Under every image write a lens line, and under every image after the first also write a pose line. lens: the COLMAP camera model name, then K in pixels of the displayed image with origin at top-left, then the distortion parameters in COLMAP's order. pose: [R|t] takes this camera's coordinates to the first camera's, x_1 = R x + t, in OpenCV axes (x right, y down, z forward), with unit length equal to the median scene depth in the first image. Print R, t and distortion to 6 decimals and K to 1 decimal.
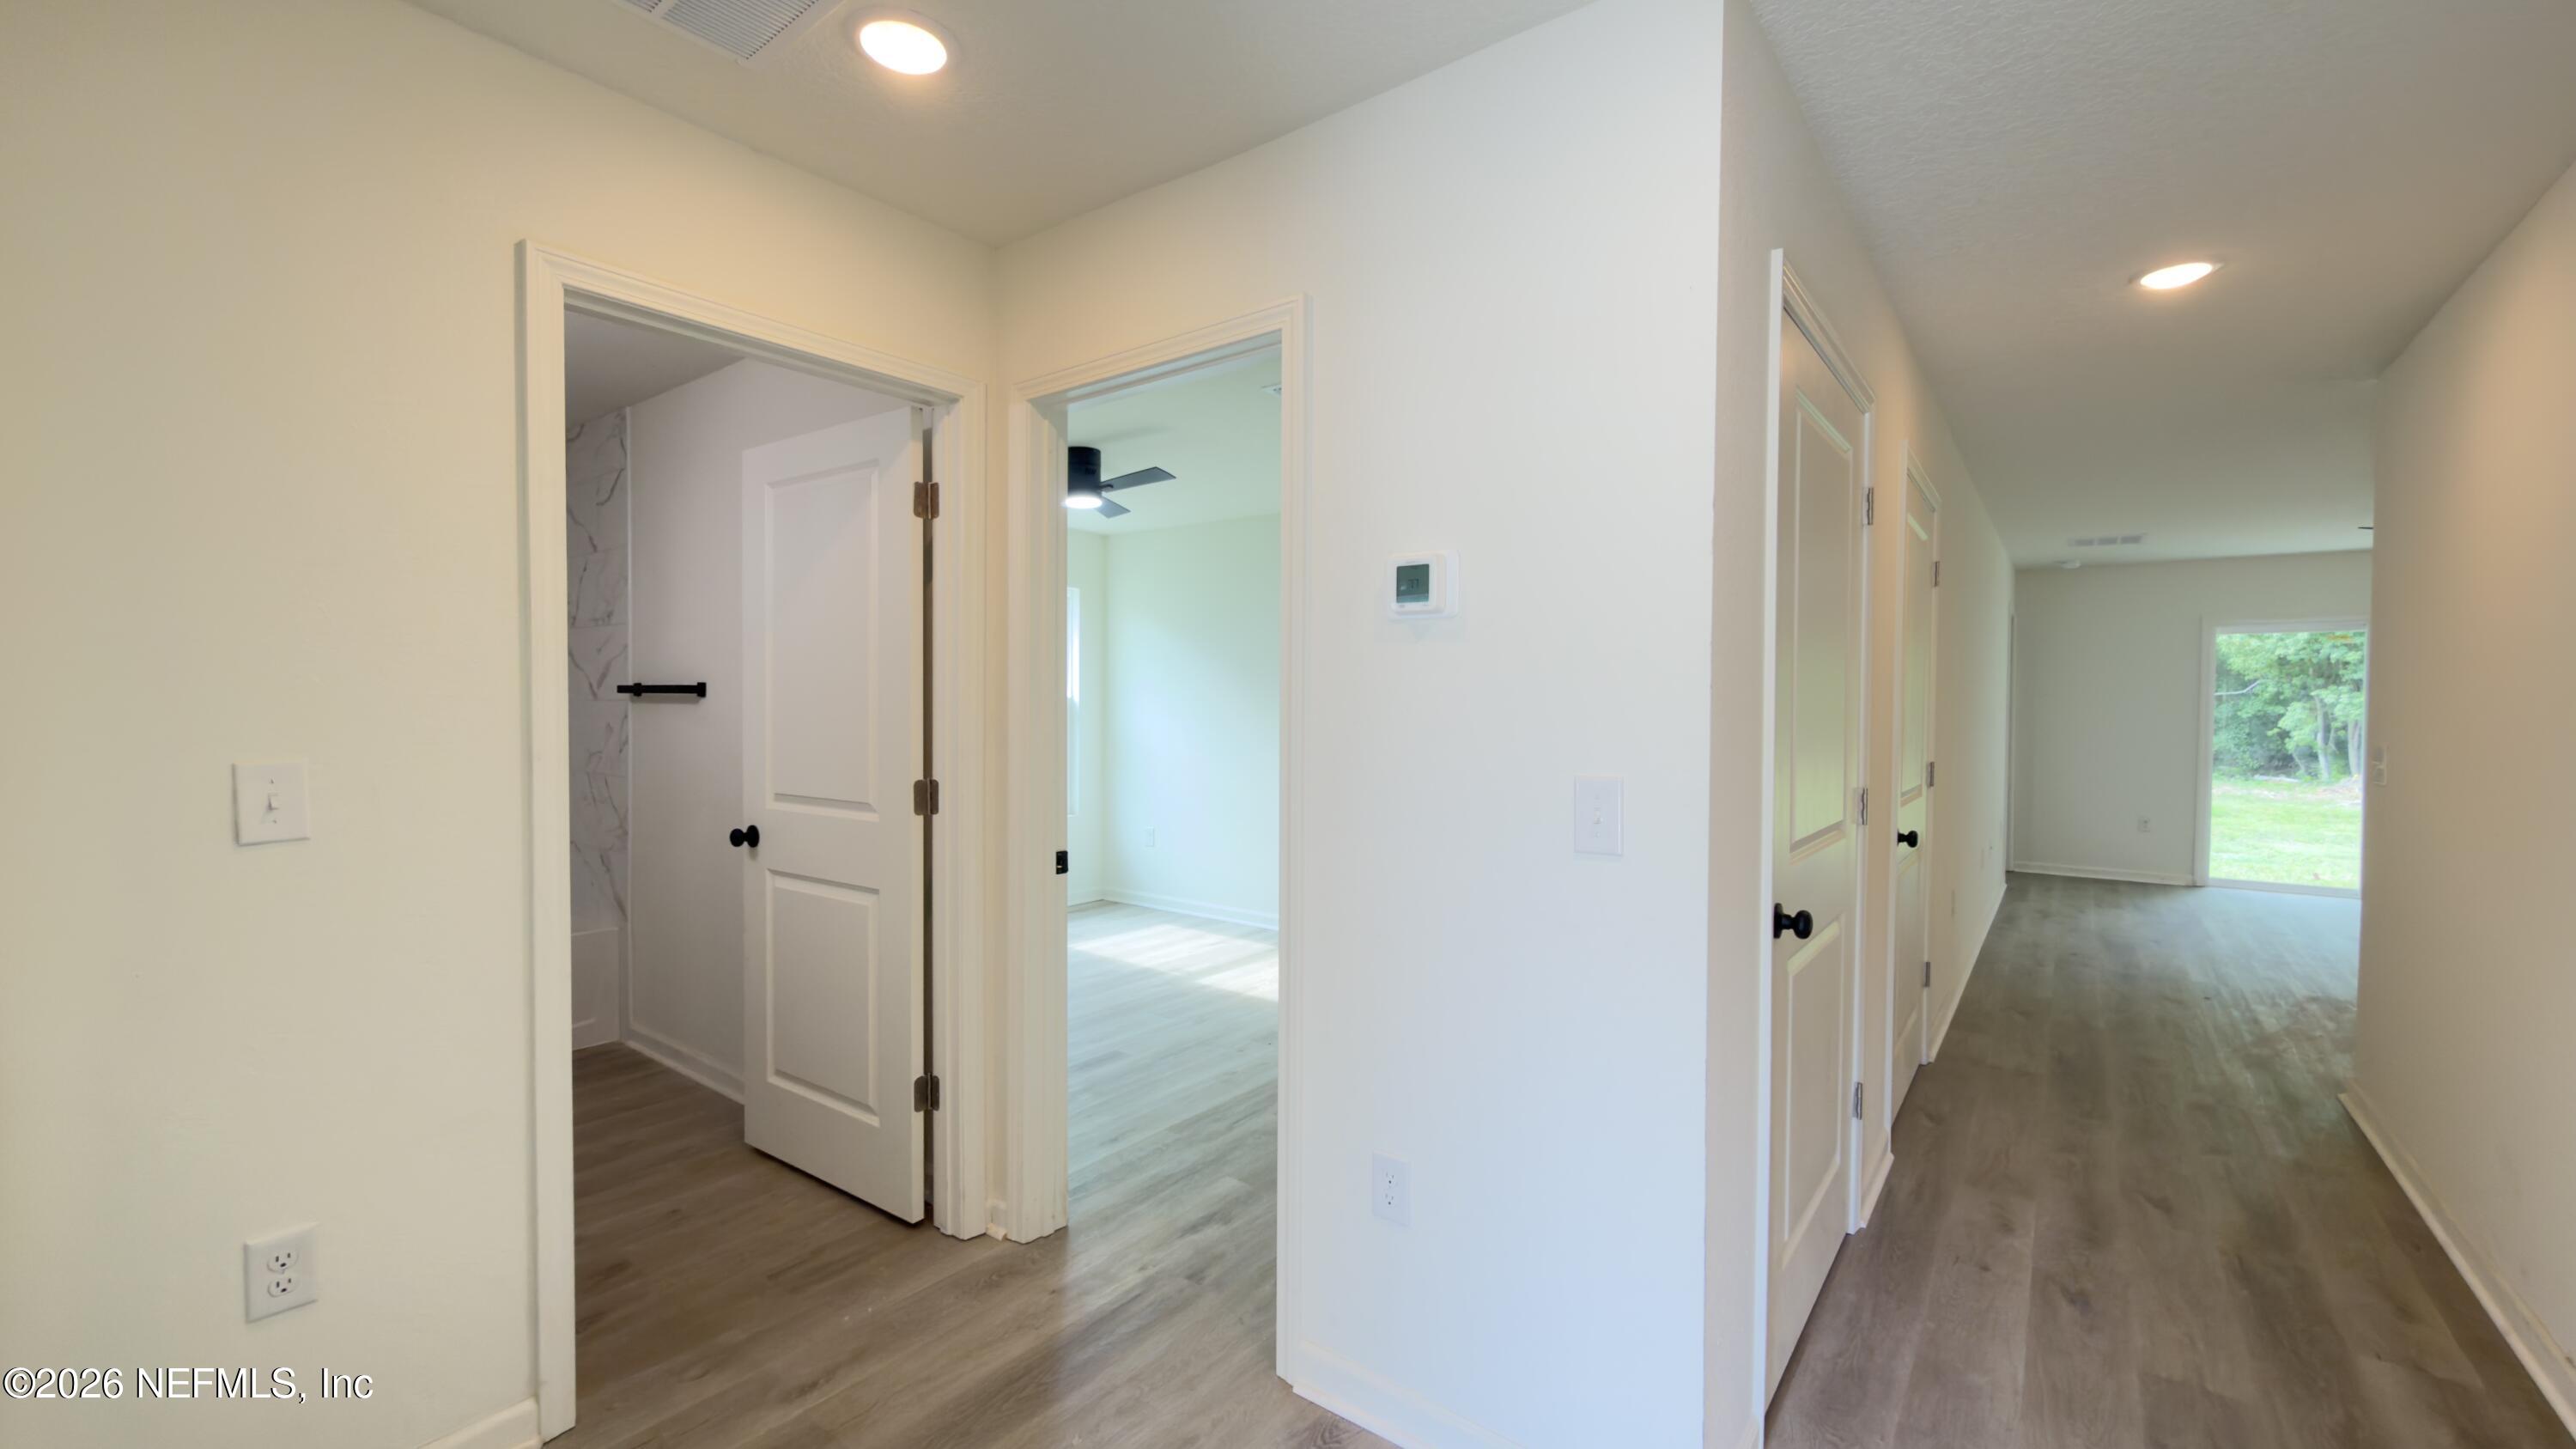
lens RADIAL K [[1038.1, 0, 1288.0], [0, 1038.1, 724.5], [0, 0, 1]] dist [0.001199, -0.000174]
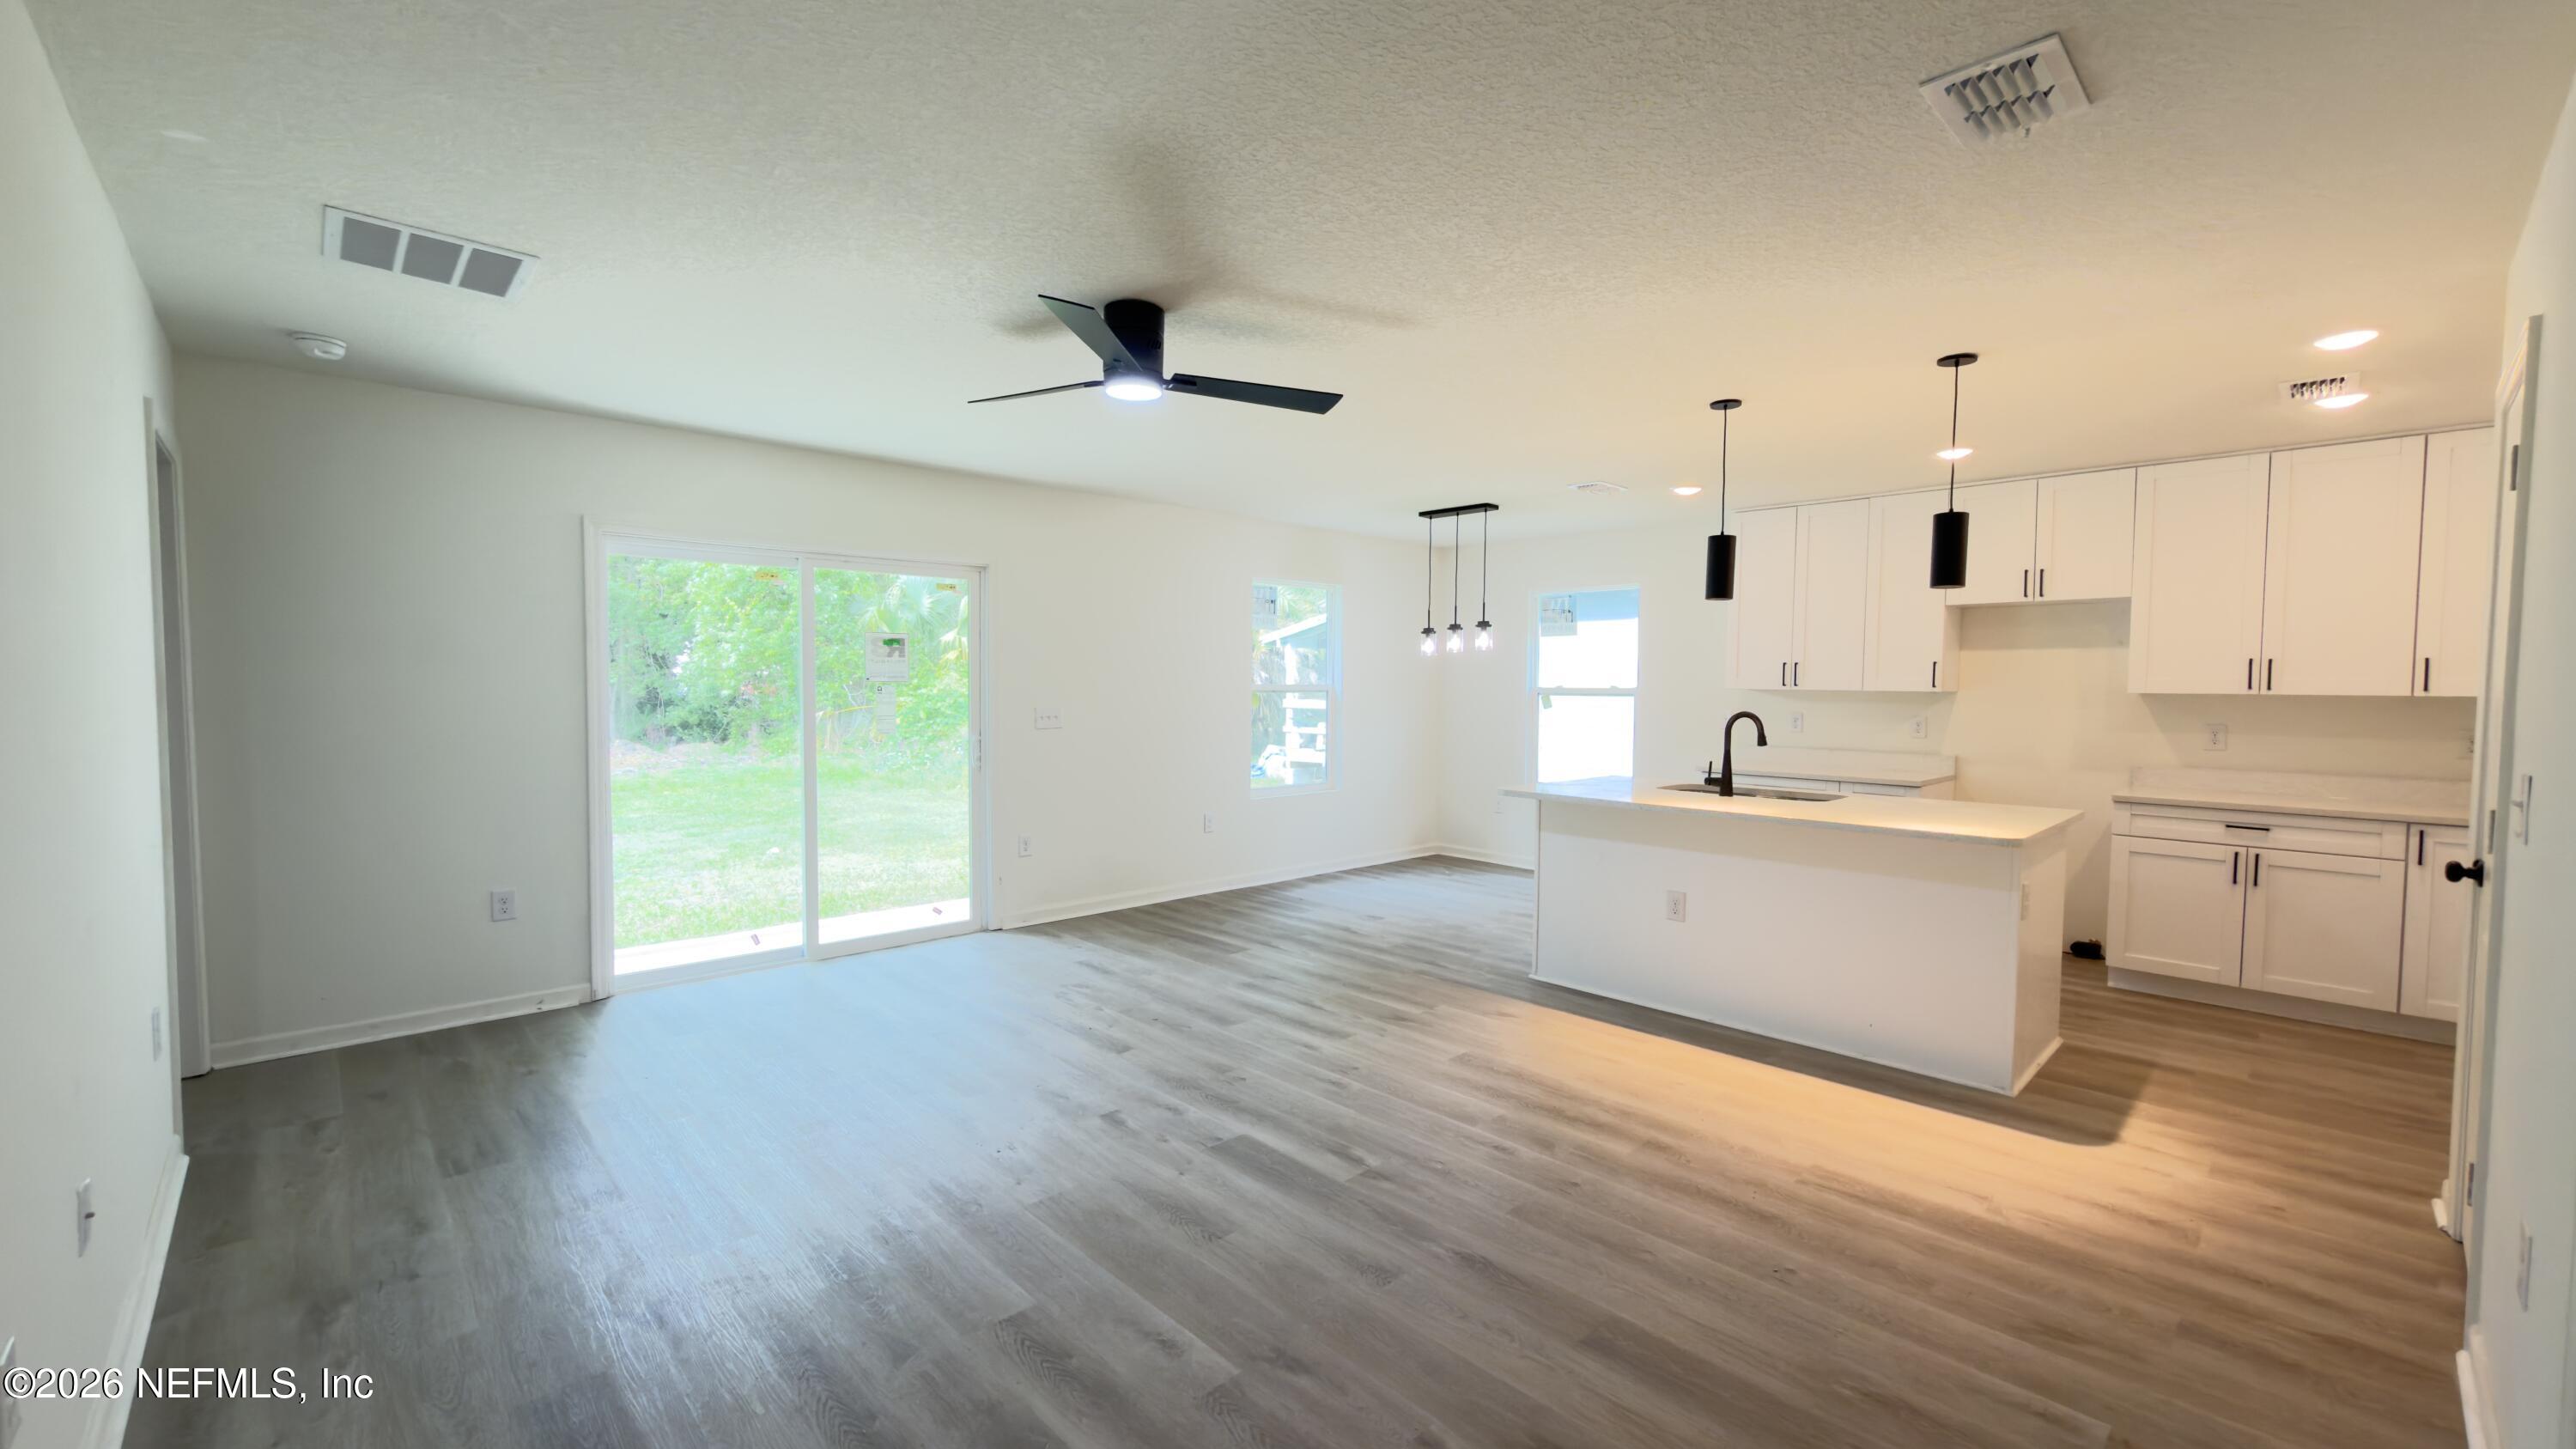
lens RADIAL K [[1022.2, 0, 1270.2], [0, 1022.2, 720.1], [0, 0, 1]] dist [0.001173, 0.000125]
pose [[0.161267, -0.044005, 0.985929, 0.399343], [0.012759, 0.999015, 0.042502, -0.012826], [-0.986828, 0.005725, 0.161670, 0.553119]]
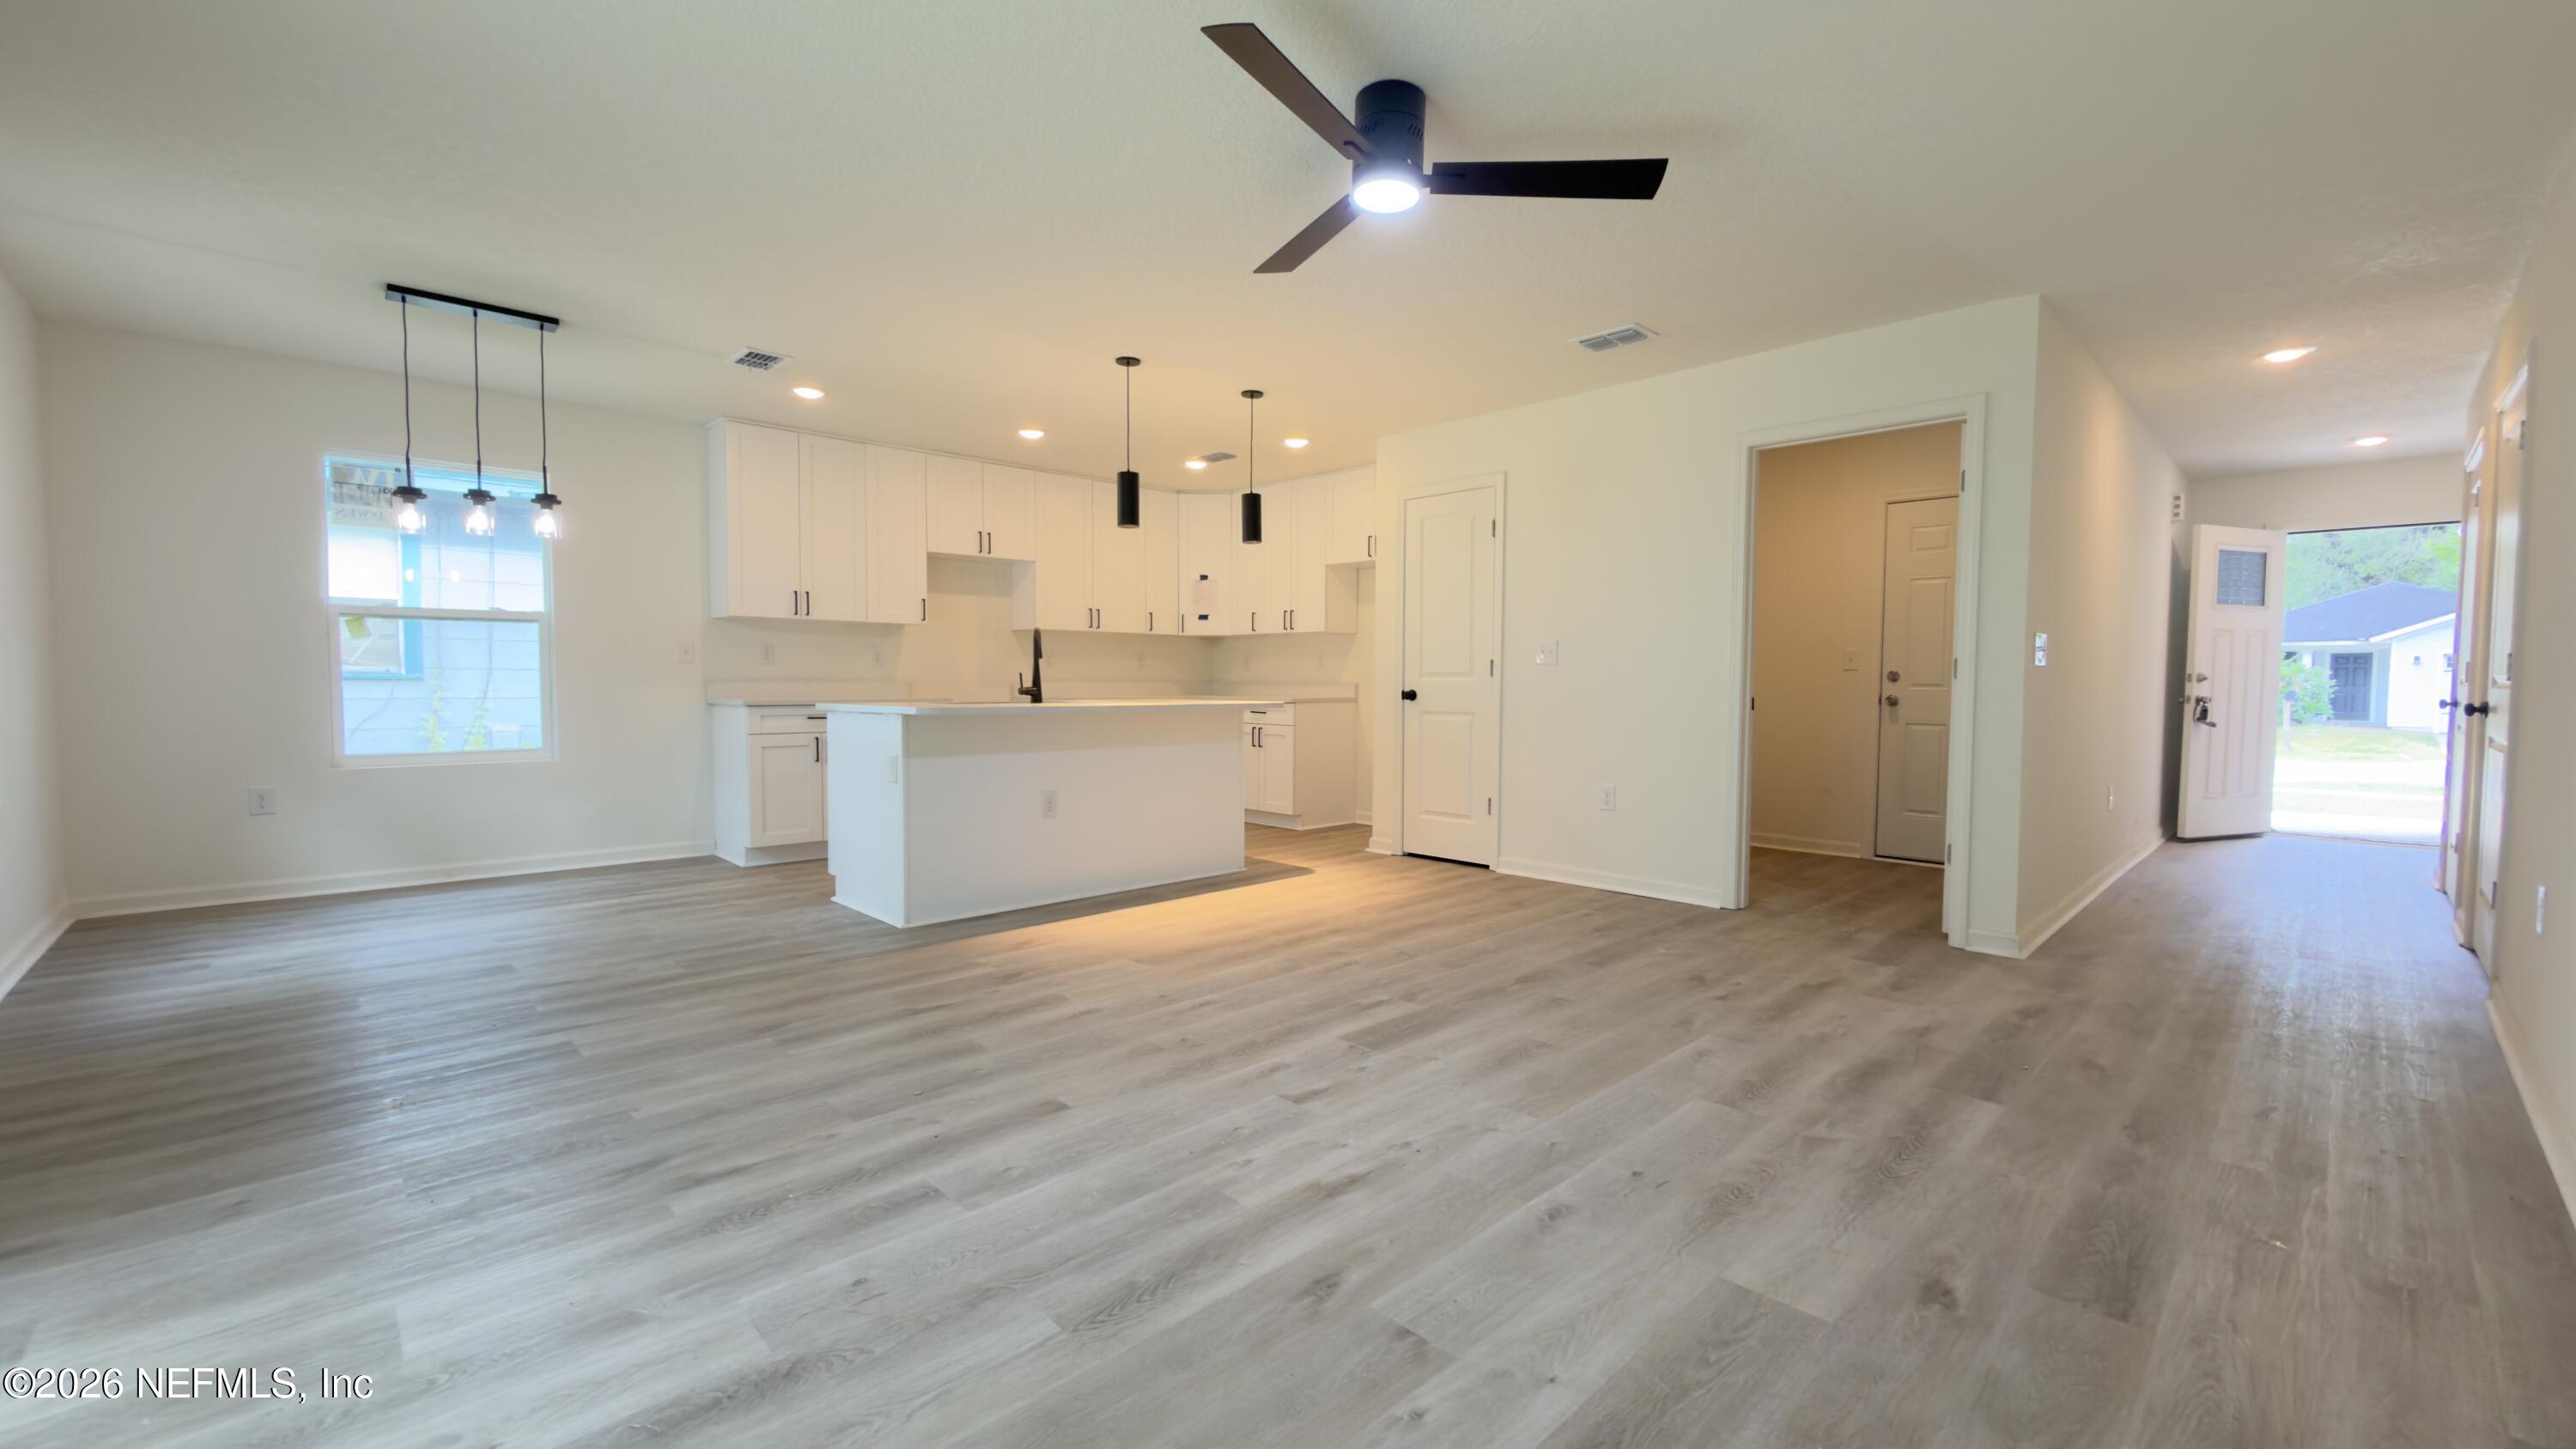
lens RADIAL K [[1038.1, 0, 1288.0], [0, 1038.1, 724.5], [0, 0, 1]] dist [0.001199, -0.000174]
pose [[-0.989527, -0.019517, 0.143020, 0.755323], [-0.010534, 0.997939, 0.063302, 0.027903], [-0.143961, 0.061133, -0.987693, 1.006426]]
